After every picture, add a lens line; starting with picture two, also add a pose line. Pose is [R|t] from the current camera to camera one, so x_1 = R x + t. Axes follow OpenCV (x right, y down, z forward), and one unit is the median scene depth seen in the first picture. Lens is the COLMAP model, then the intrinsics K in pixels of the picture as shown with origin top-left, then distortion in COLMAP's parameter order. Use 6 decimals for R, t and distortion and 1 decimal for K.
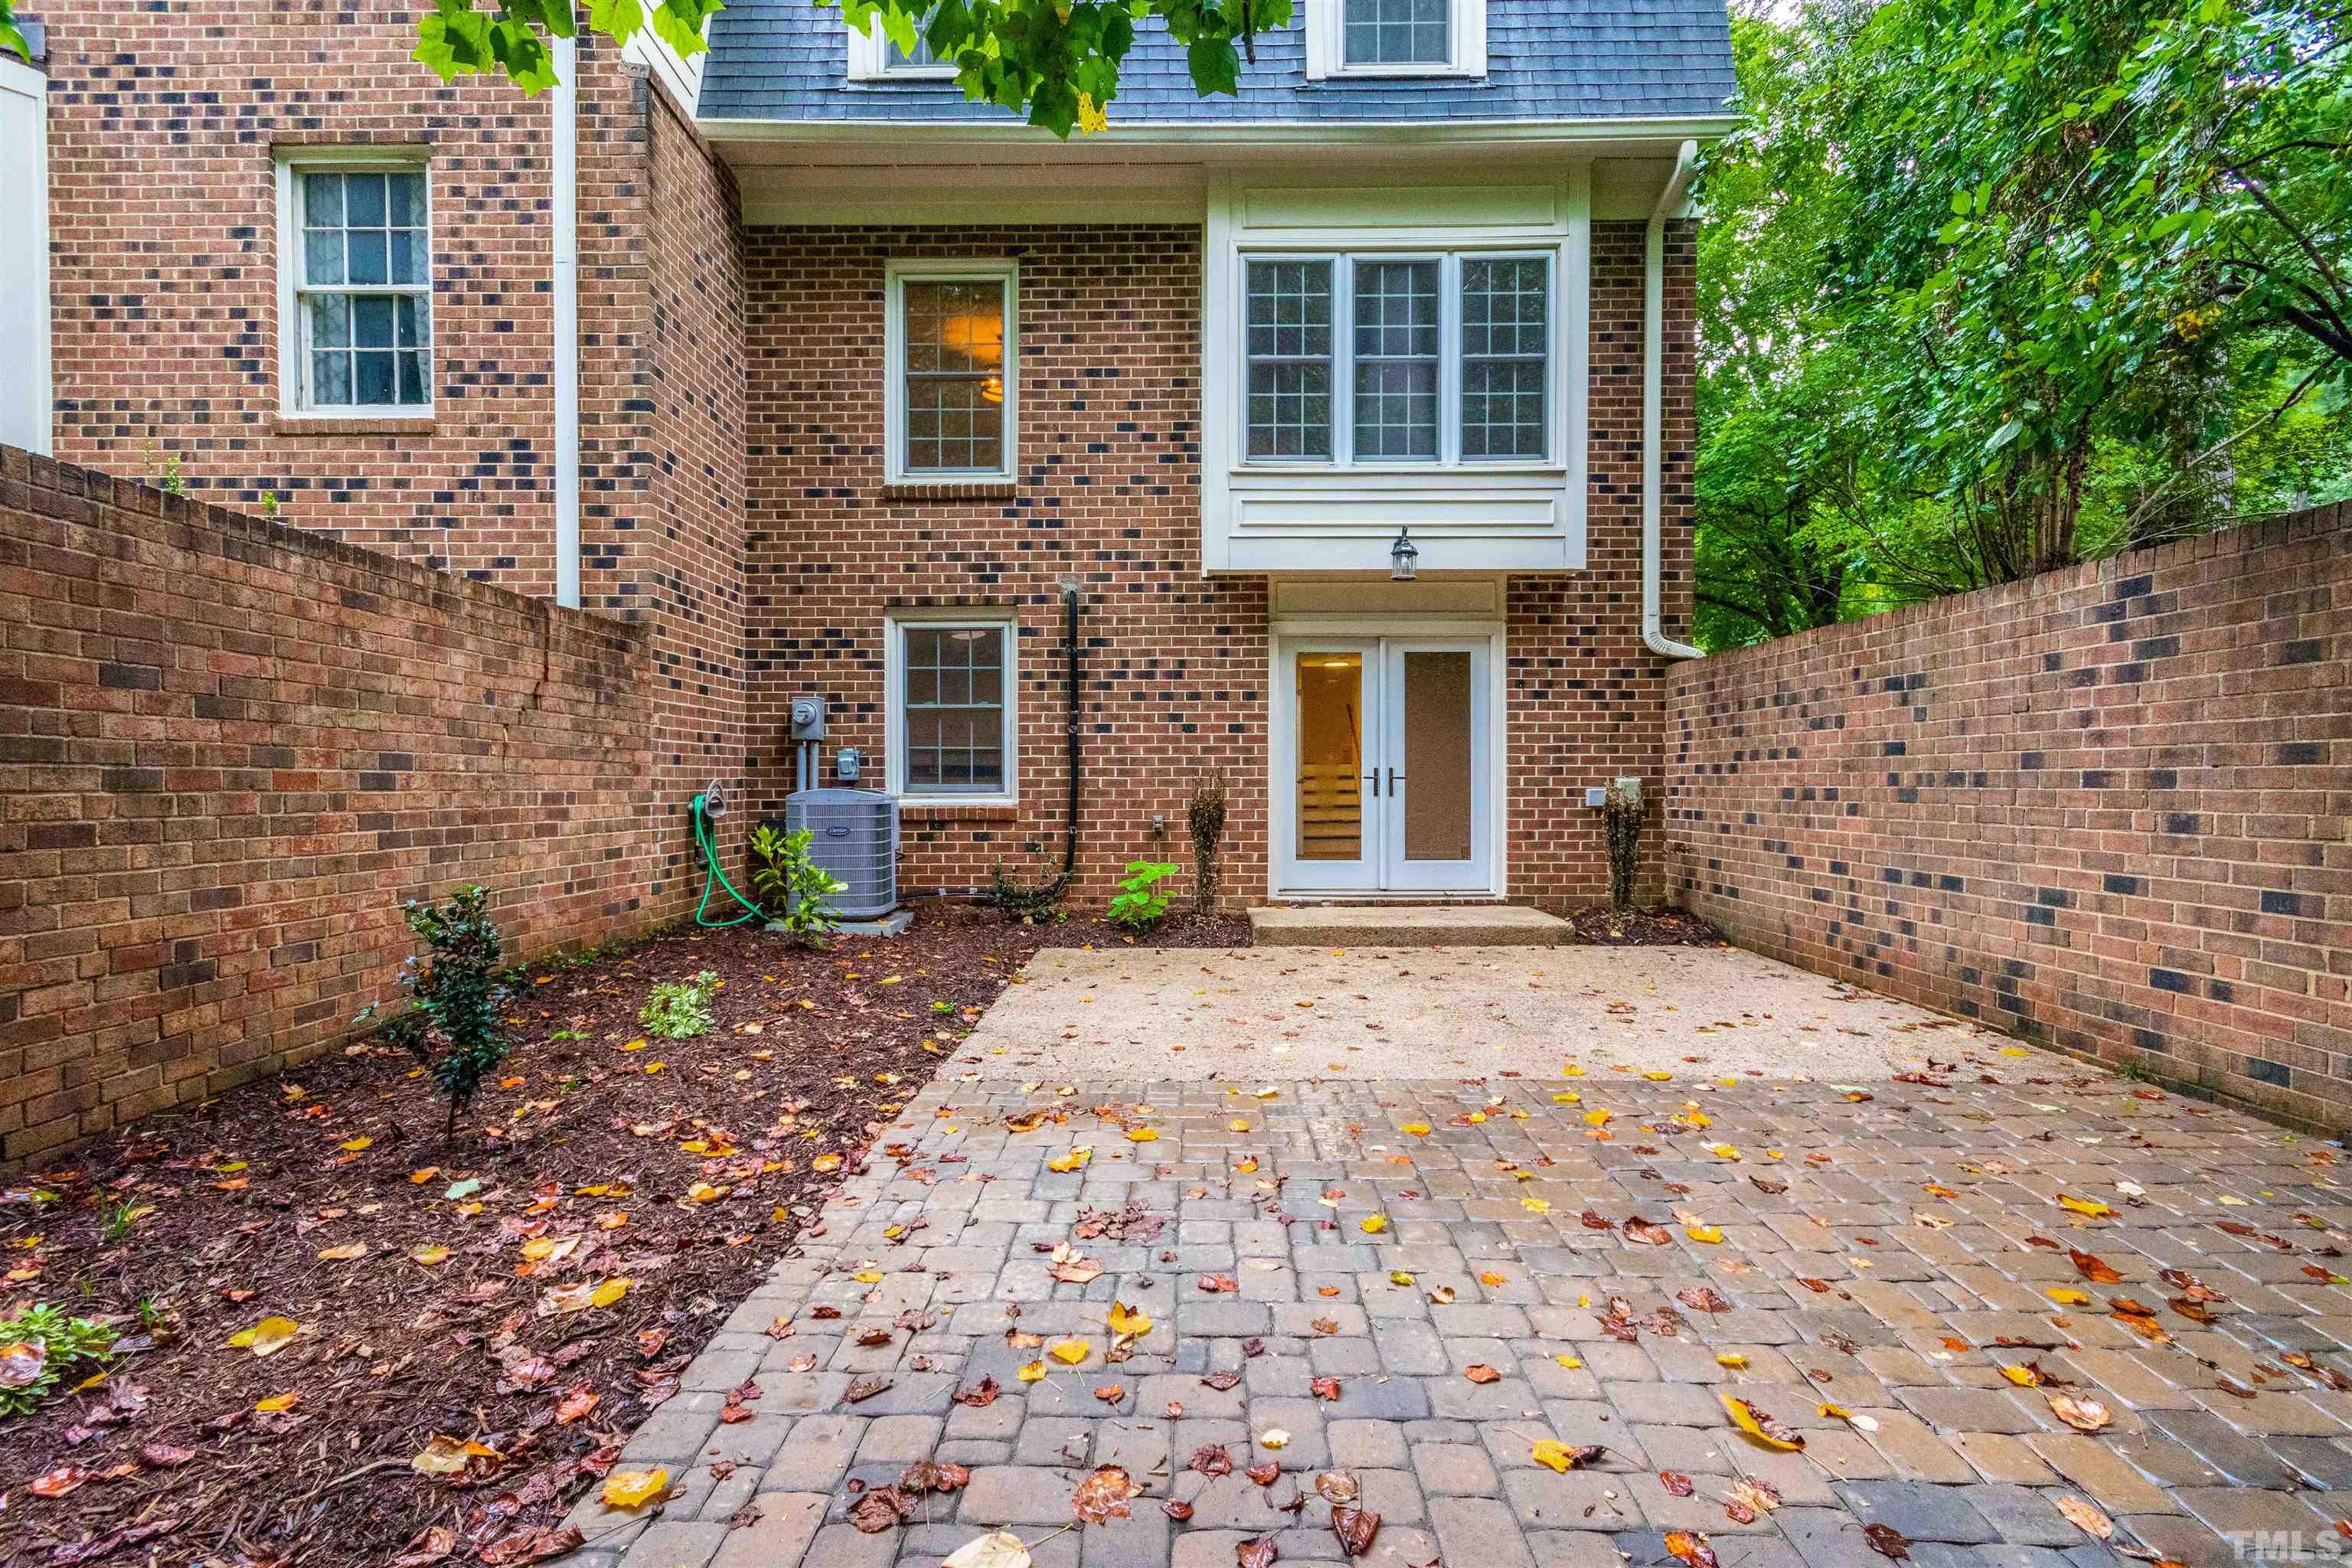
lens RADIAL K [[1083.7, 0, 1174.4], [0, 1083.7, 780.1], [0, 0, 1]] dist [0.002884, -0.001671]
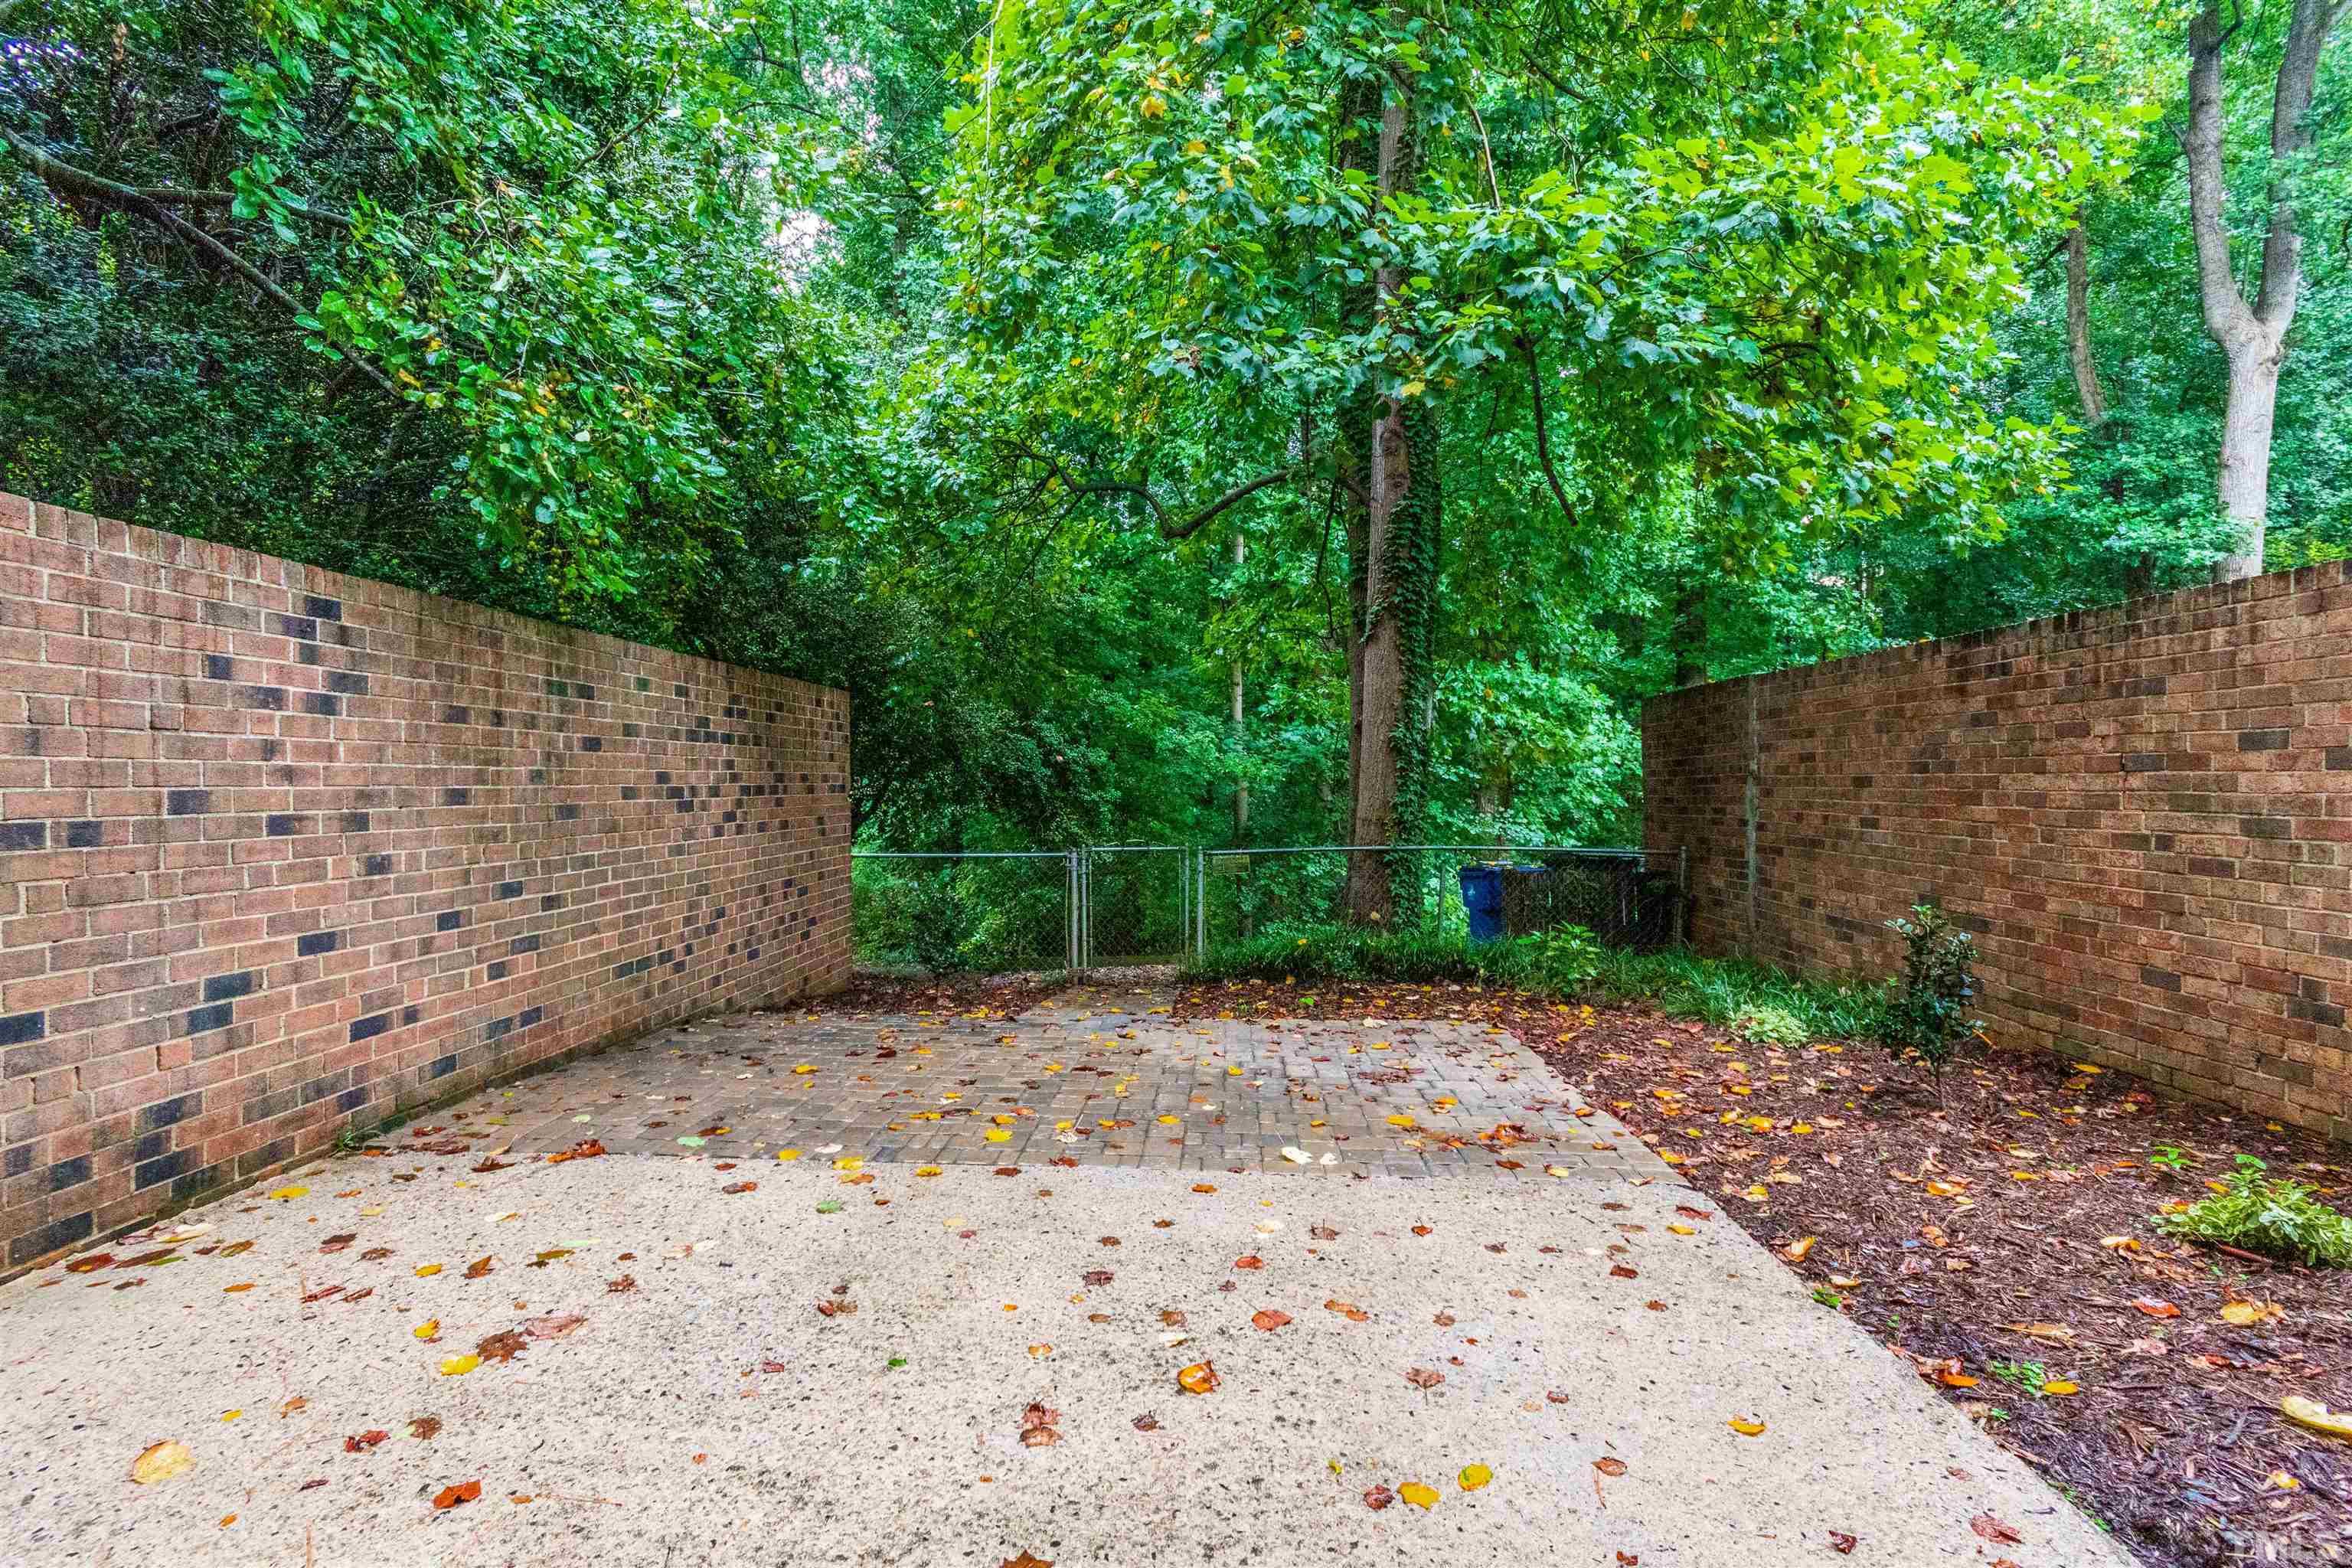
lens RADIAL K [[1083.7, 0, 1174.4], [0, 1083.7, 780.1], [0, 0, 1]] dist [0.002884, -0.001671]
pose [[-0.999330, -0.003809, 0.036397, 0.155292], [-0.003934, 0.999987, -0.003352, -0.037111], [-0.036384, -0.003493, -0.999332, 1.932371]]
